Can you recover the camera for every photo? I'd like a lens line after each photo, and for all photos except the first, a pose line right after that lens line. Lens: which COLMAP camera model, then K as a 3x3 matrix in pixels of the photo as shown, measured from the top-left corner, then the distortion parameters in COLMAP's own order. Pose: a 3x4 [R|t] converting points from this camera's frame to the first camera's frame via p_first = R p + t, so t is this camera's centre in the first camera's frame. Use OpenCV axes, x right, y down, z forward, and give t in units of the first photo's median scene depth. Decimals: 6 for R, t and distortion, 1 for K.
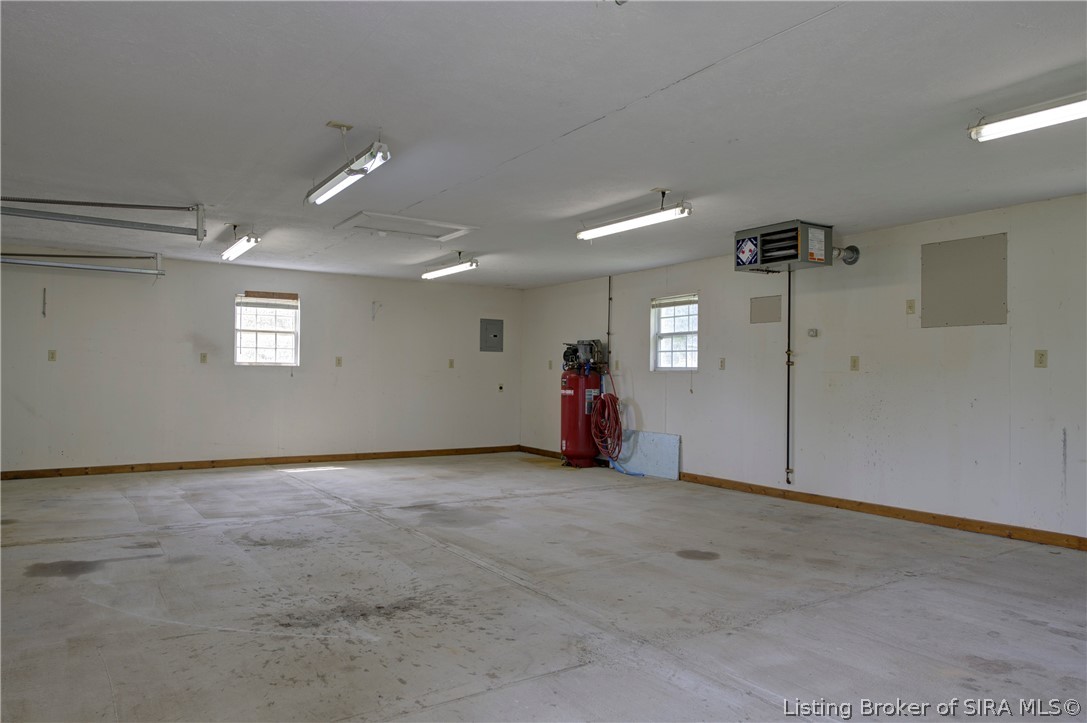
lens RADIAL K [[716.3, 0, 539.5], [0, 716.3, 363.1], [0, 0, 1]] dist [-0.006069, -0.000955]
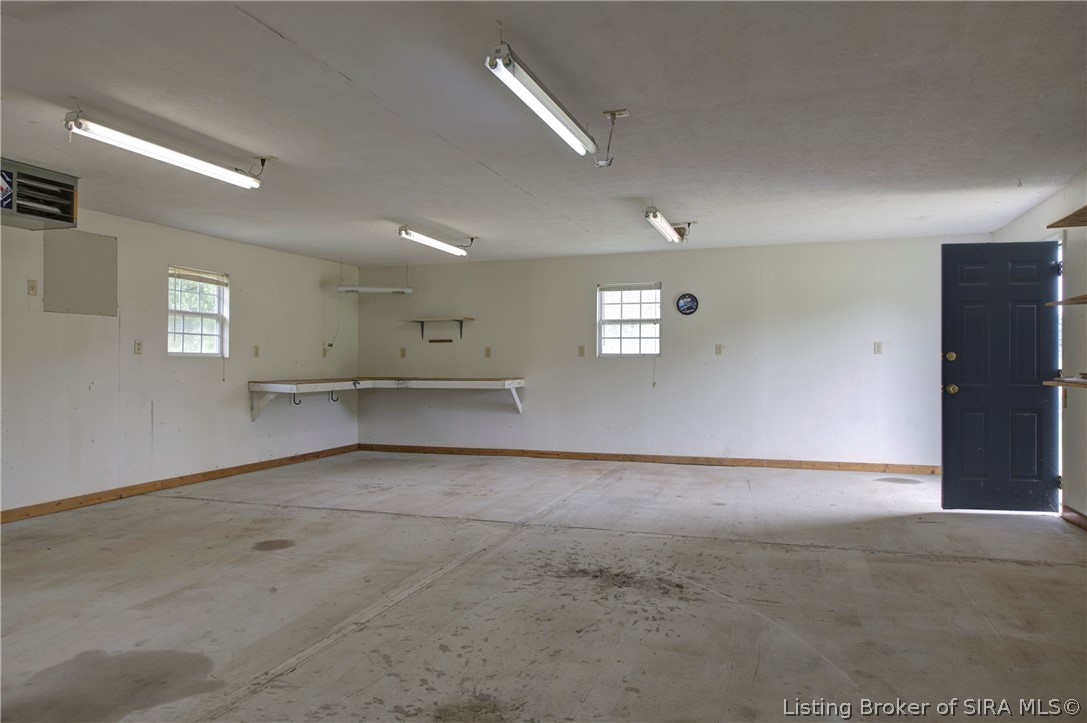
lens RADIAL K [[716.3, 0, 544.9], [0, 716.3, 364.1], [0, 0, 1]] dist [-0.006069, -0.000955]
pose [[-0.607842, -0.010672, 0.793986, -0.931757], [-0.014776, 0.999889, 0.002128, 0.013538], [-0.793921, -0.010438, -0.607932, 1.547863]]
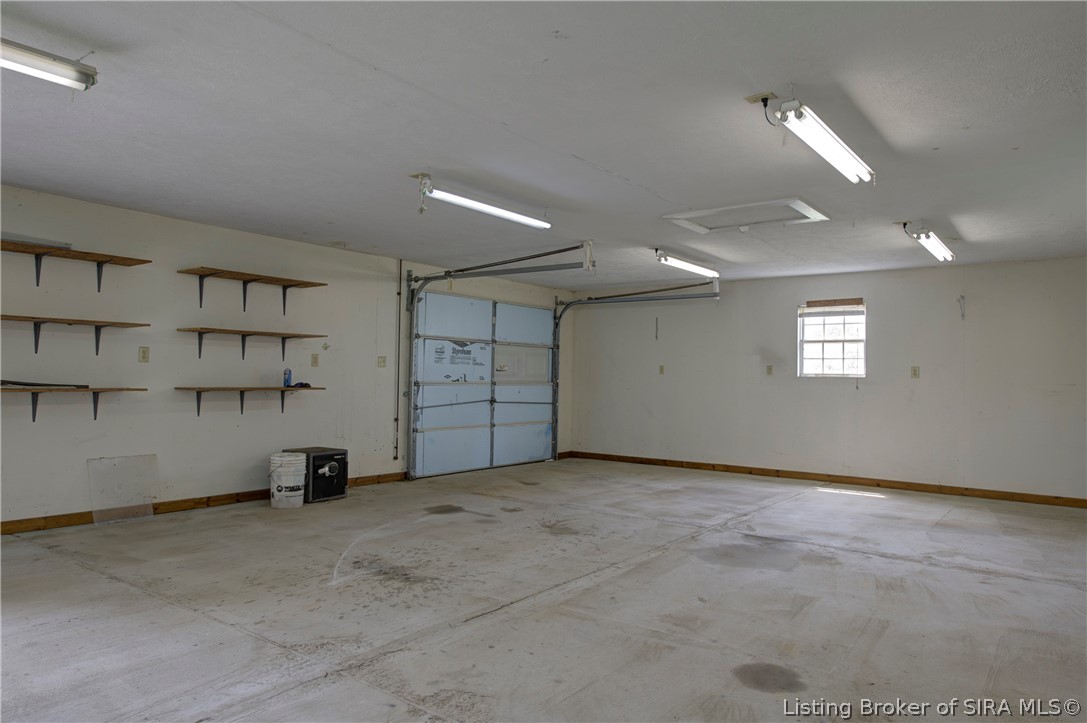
lens RADIAL K [[716.3, 0, 540.9], [0, 716.3, 359.6], [0, 0, 1]] dist [-0.006069, -0.000955]
pose [[0.332446, -0.030211, -0.942638, 0.871877], [0.001489, 0.999502, -0.031508, 0.021862], [0.943121, 0.009071, 0.332326, 0.728884]]
